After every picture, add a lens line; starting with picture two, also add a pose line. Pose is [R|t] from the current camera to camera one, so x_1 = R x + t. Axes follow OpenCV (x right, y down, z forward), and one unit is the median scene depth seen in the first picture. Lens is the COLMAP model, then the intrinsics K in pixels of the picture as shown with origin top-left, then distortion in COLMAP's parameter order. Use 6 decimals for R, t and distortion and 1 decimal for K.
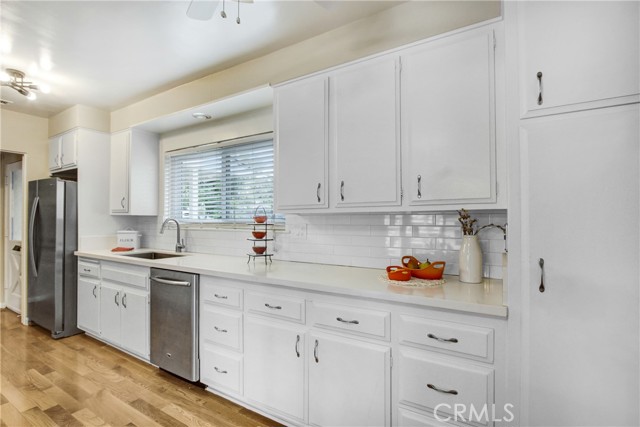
lens RADIAL K [[301.0, 0, 319.0], [0, 301.0, 215.5], [0, 0, 1]] dist [-0.000303, 0.000131]
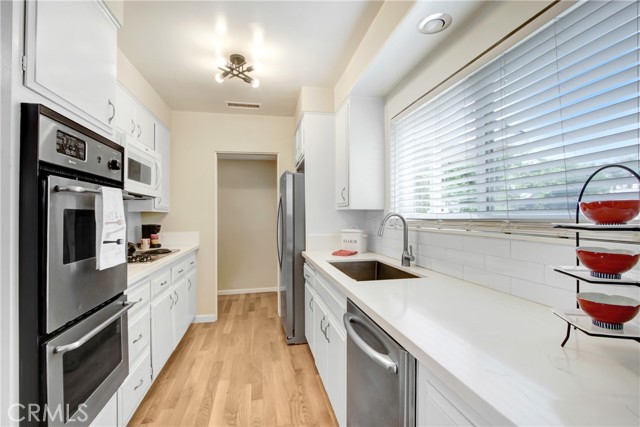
lens RADIAL K [[301.0, 0, 319.0], [0, 301.0, 215.5], [0, 0, 1]] dist [-0.000303, 0.000131]
pose [[0.690485, -0.006771, -0.723315, -0.131137], [0.018346, 0.999798, 0.008153, 0.006635], [0.723114, -0.018899, 0.690470, 0.427639]]
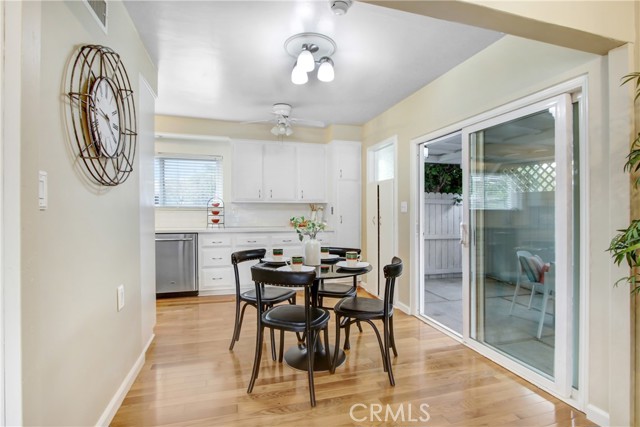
lens RADIAL K [[301.0, 0, 319.0], [0, 301.0, 215.5], [0, 0, 1]] dist [-0.000303, 0.000131]
pose [[0.664999, -0.000641, 0.746844, -0.863744], [-0.016985, 0.999728, 0.015982, 0.028711], [-0.746651, -0.023313, 0.664808, -0.546607]]
